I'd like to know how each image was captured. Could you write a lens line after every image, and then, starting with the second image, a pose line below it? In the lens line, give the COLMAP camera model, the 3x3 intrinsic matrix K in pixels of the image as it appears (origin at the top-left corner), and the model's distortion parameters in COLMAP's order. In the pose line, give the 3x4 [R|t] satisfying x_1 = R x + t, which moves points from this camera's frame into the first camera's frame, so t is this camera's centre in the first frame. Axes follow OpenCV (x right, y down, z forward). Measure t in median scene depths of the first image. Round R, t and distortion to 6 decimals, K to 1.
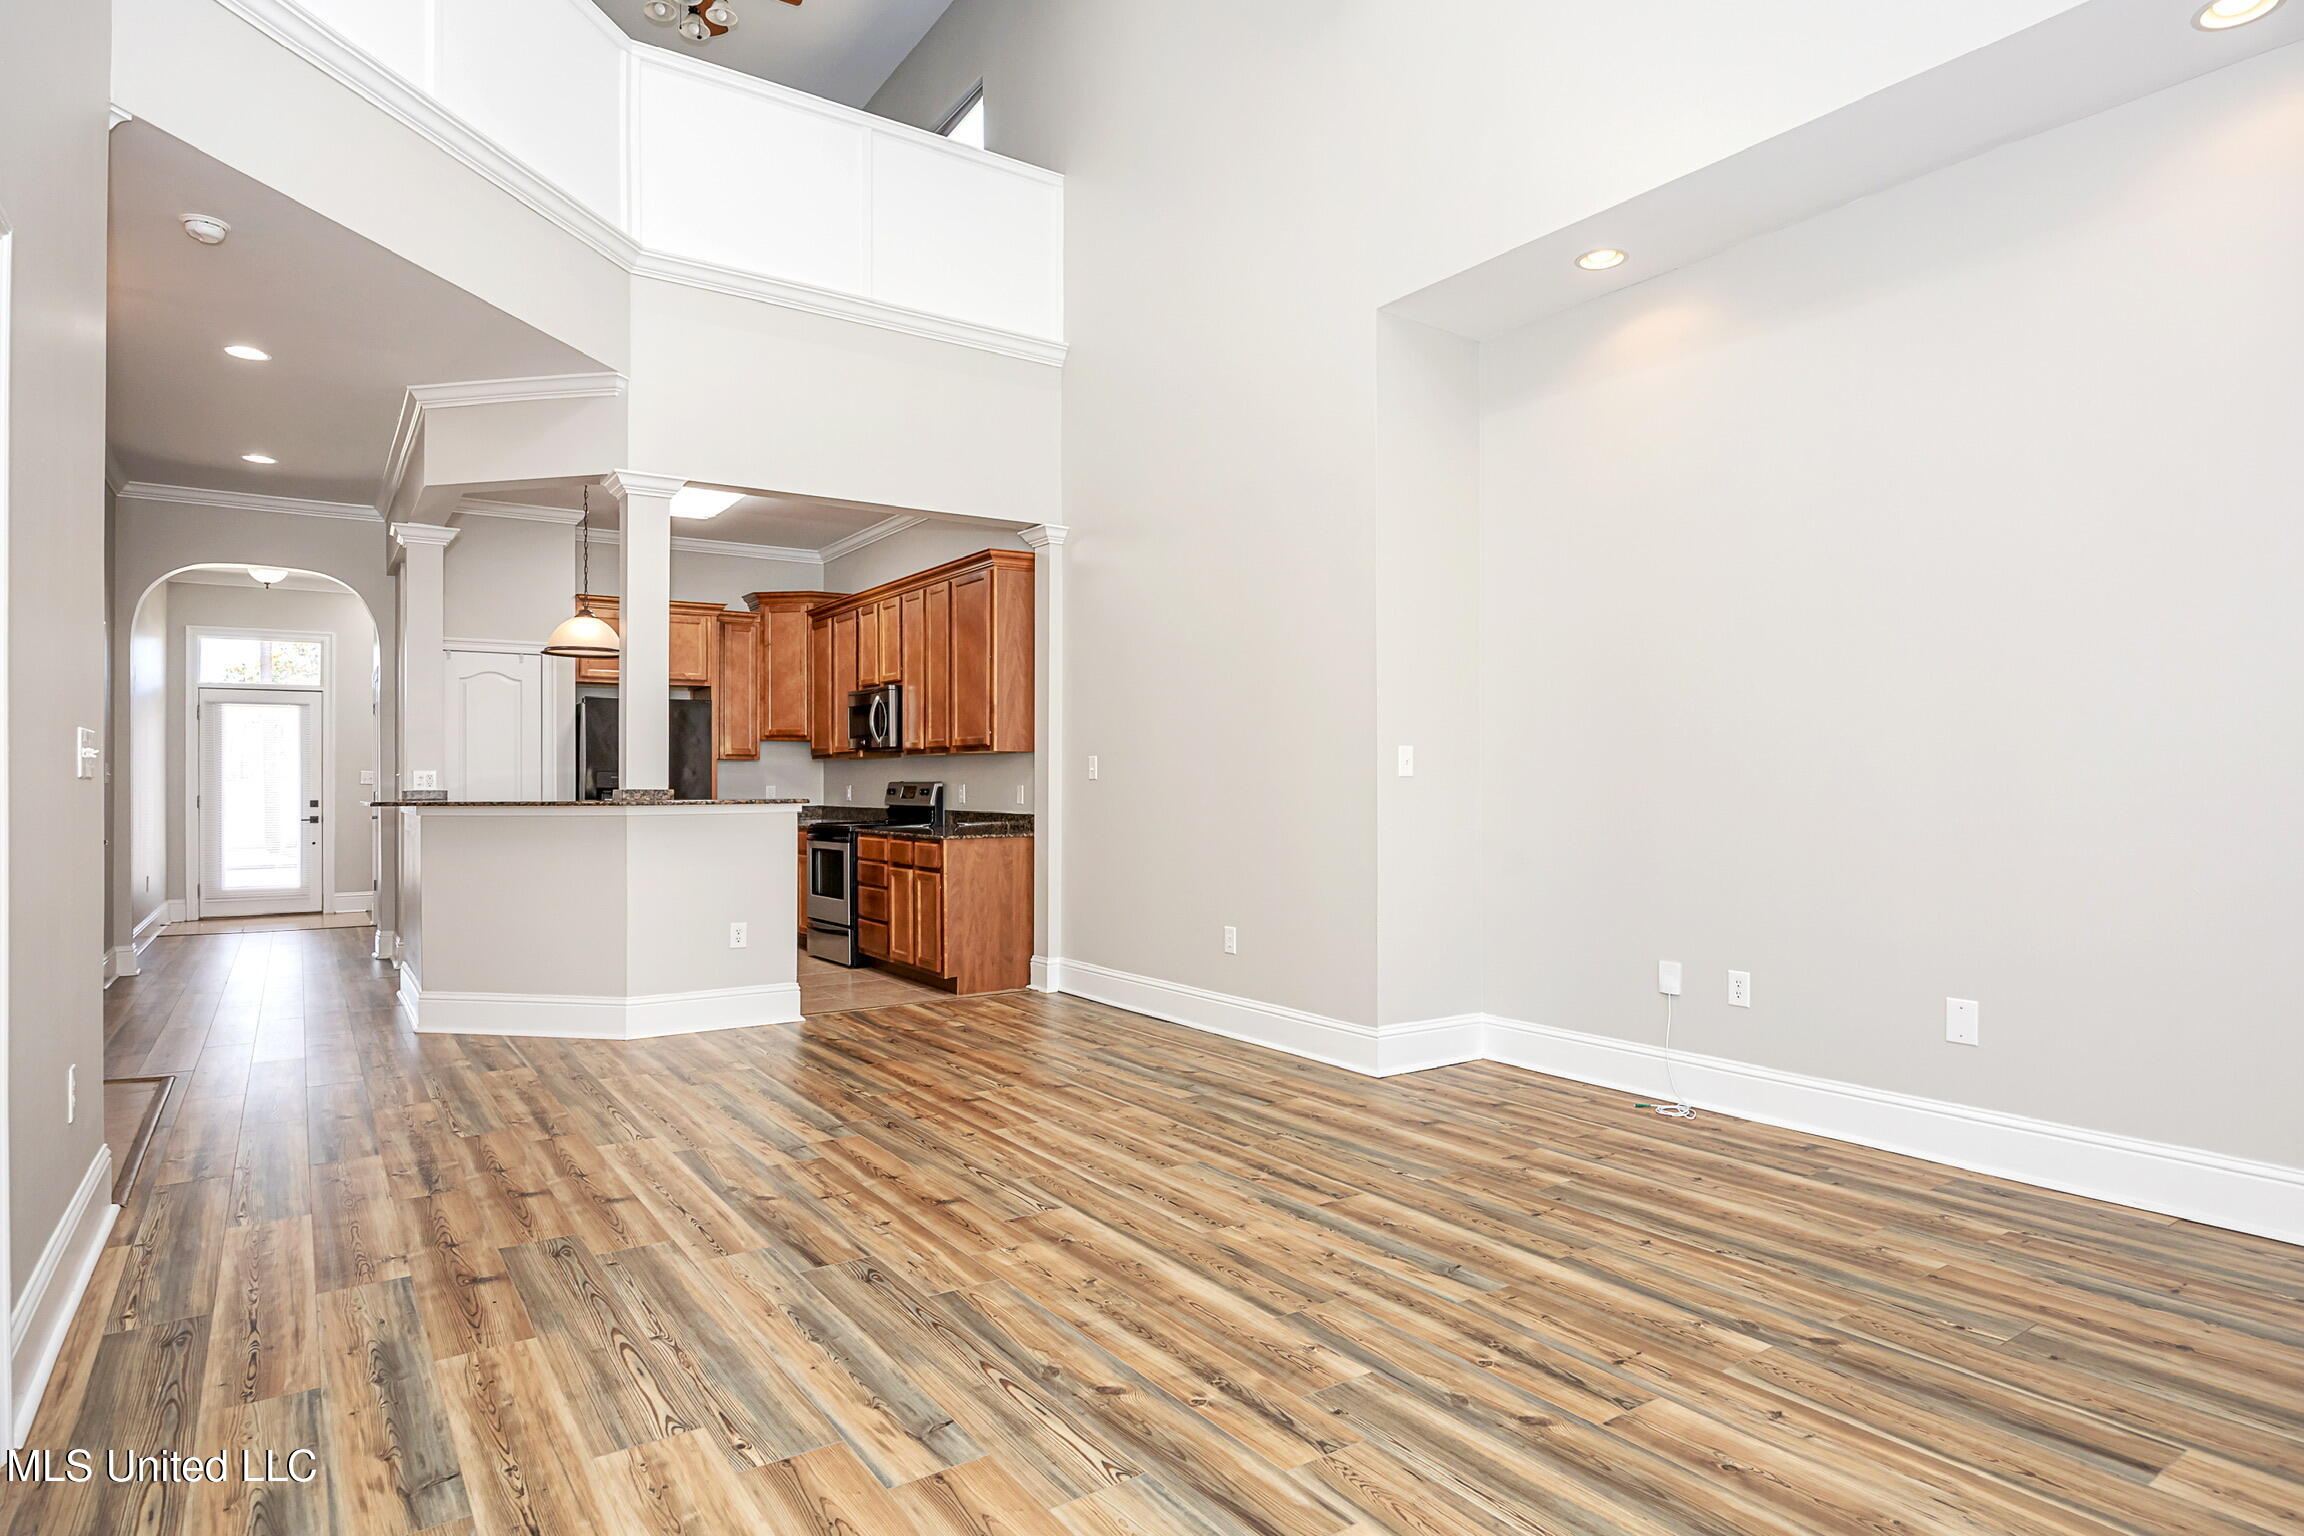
lens RADIAL K [[1168.3, 0, 1152.0], [0, 1168.3, 768.0], [0, 0, 1]] dist [0.001356, -0.000020]
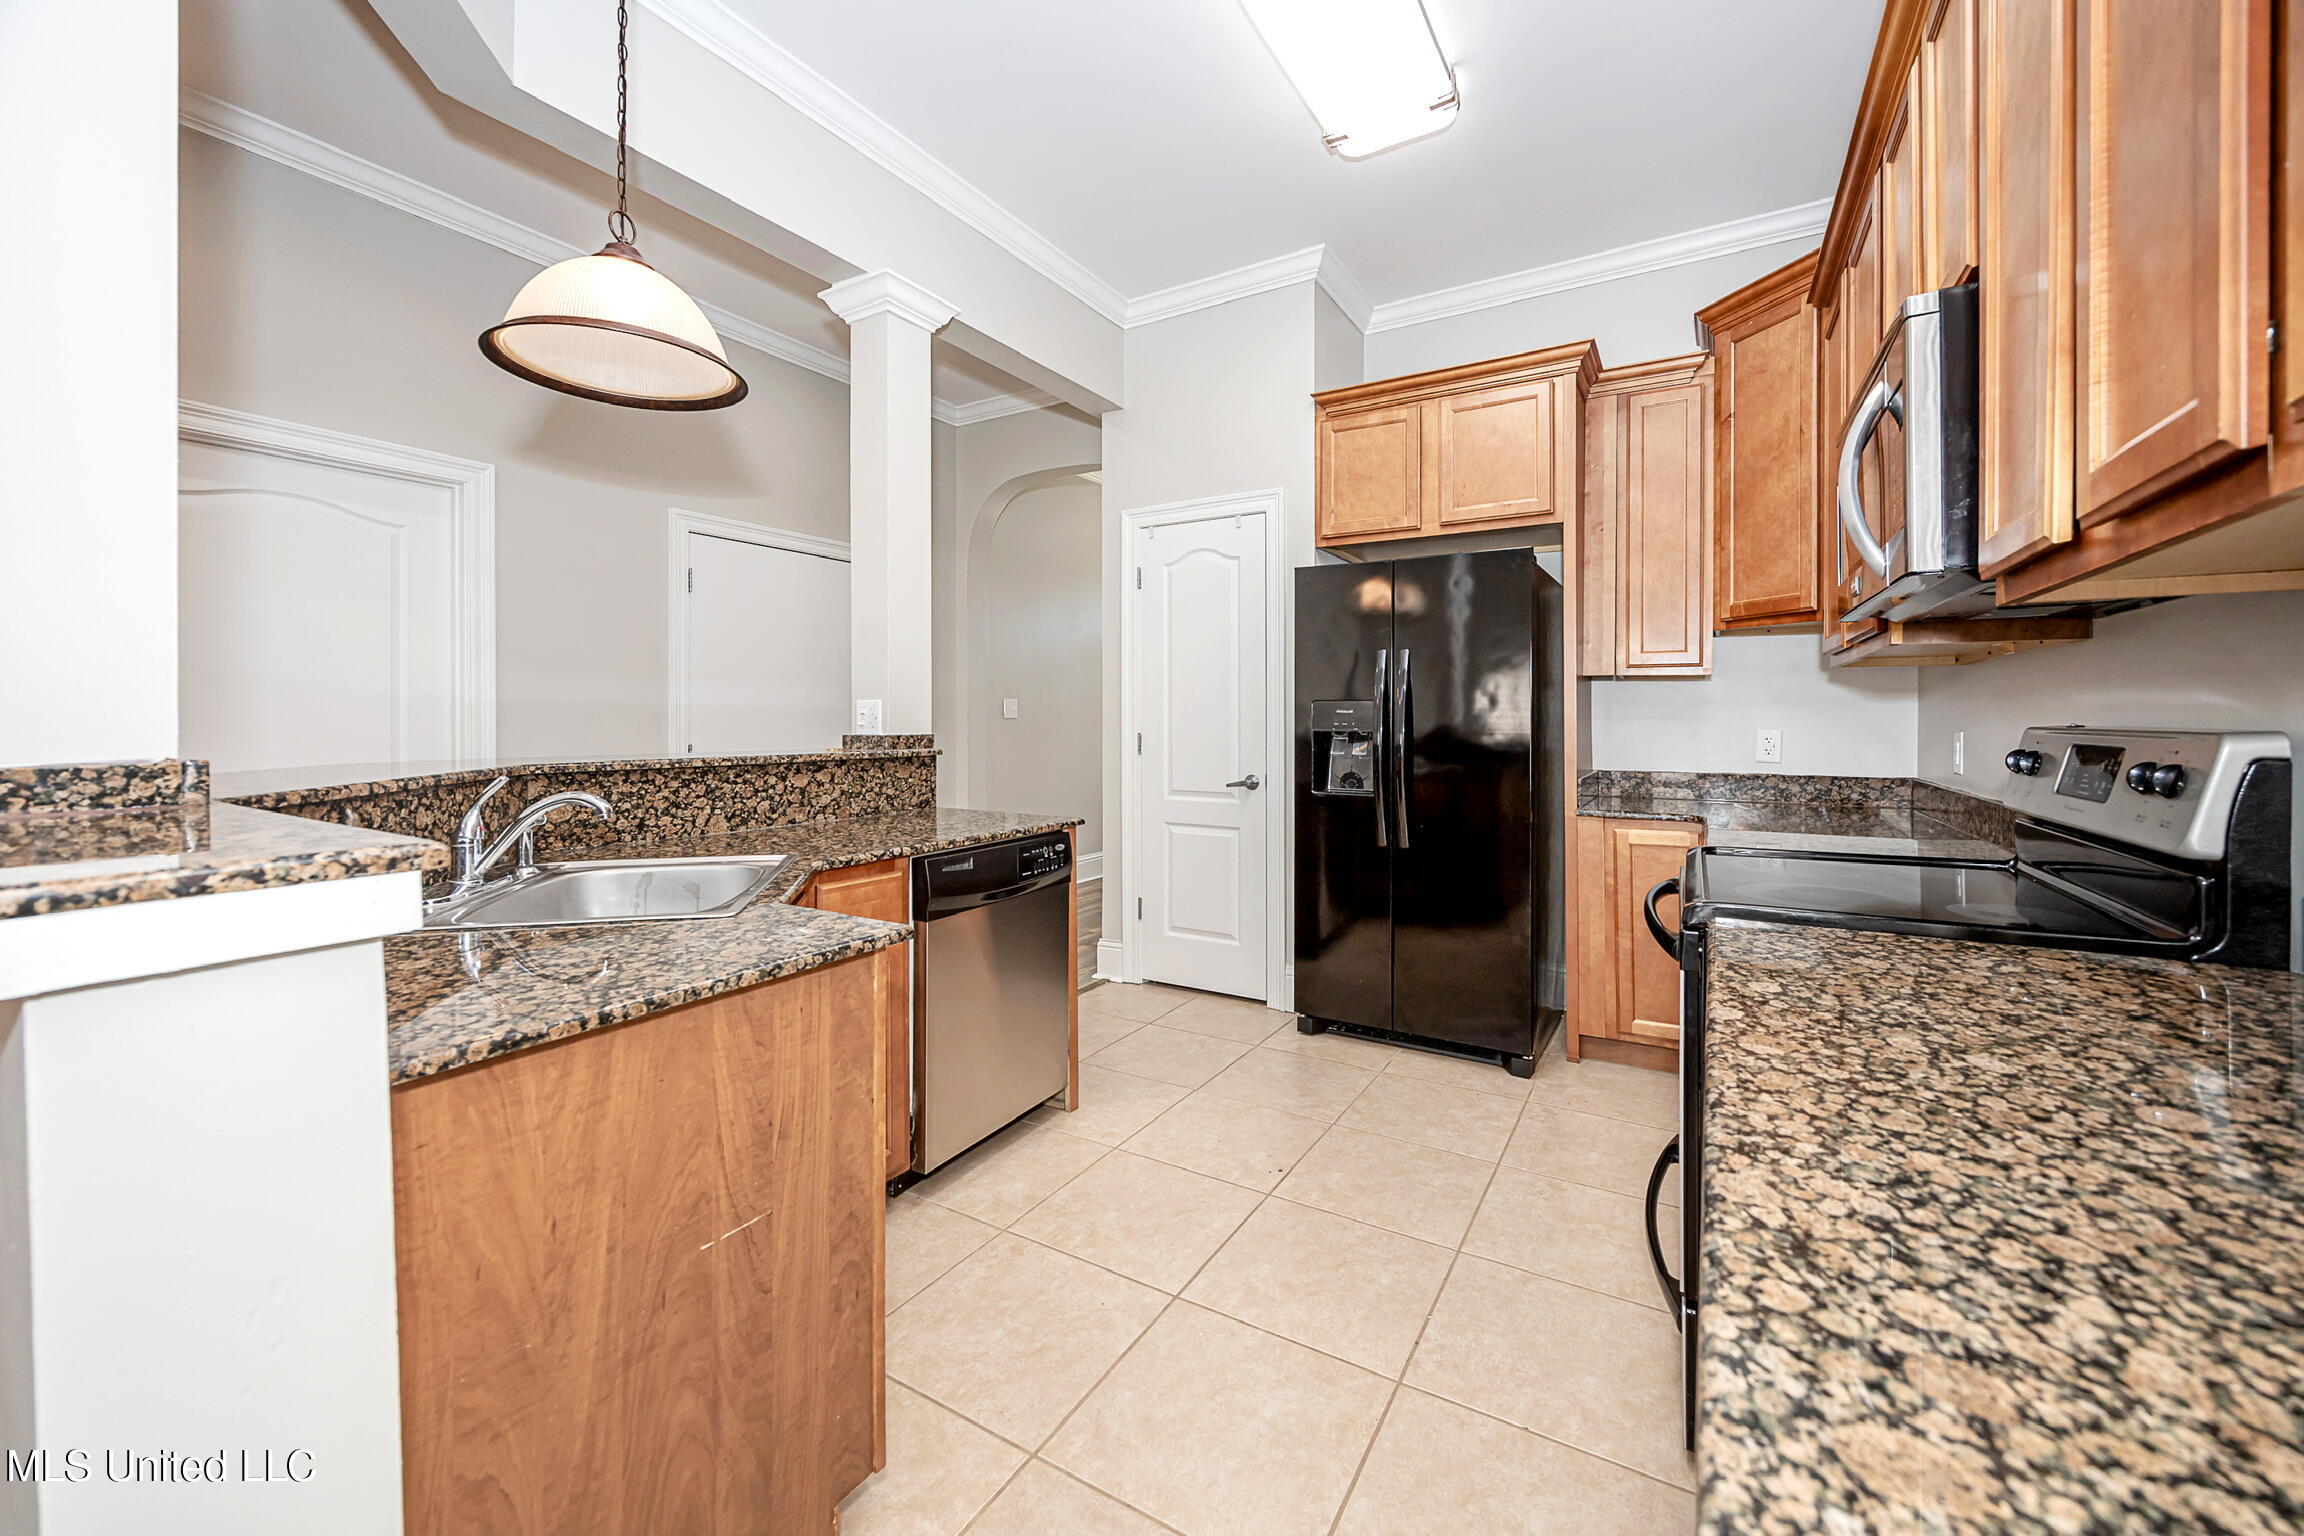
lens RADIAL K [[886.4, 0, 1182.4], [0, 886.4, 718.4], [0, 0, 1]] dist [0.000405, 0.000123]
pose [[0.420049, 0.006227, -0.907480, -0.127001], [0.005092, 0.999945, 0.009218, 0.007183], [0.907487, -0.008492, 0.419994, 0.792625]]
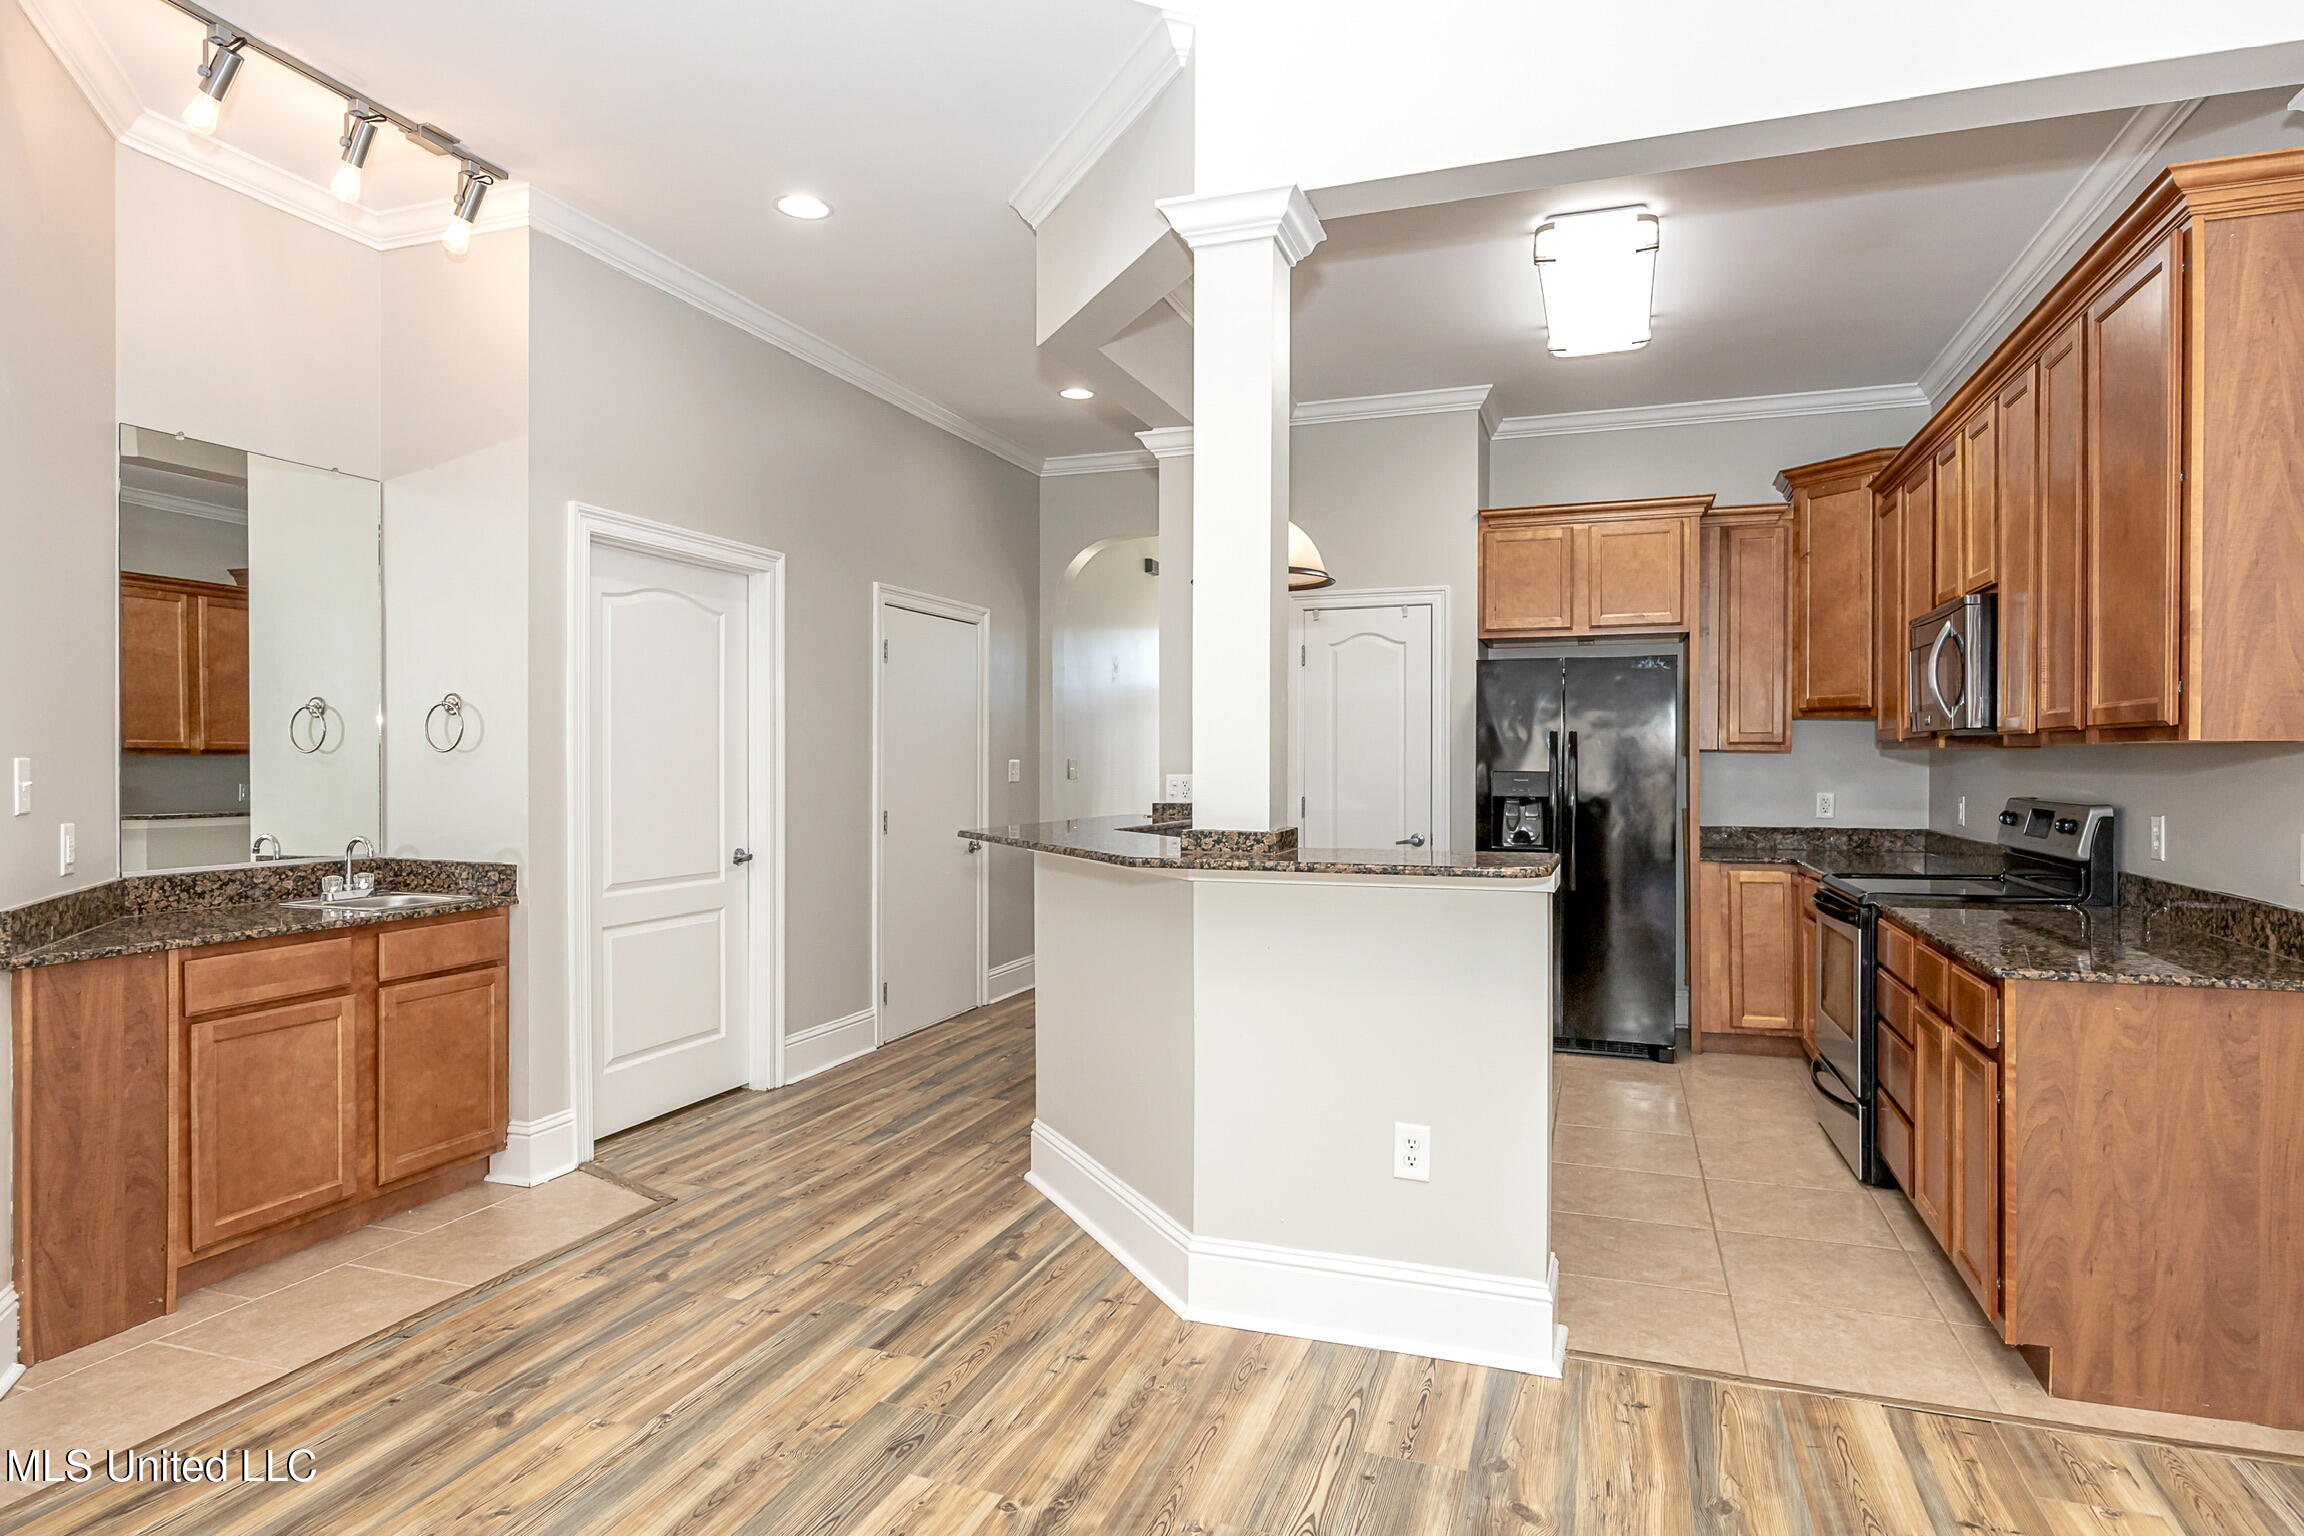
lens RADIAL K [[1239.0, 0, 1185.7], [0, 1239.0, 765.7], [0, 0, 1]] dist [-0.001154, -0.001077]
pose [[0.588460, 0.009159, -0.808474, -0.009392], [0.003634, 0.999896, 0.013973, -0.011329], [0.808518, -0.011160, 0.588366, 0.454822]]
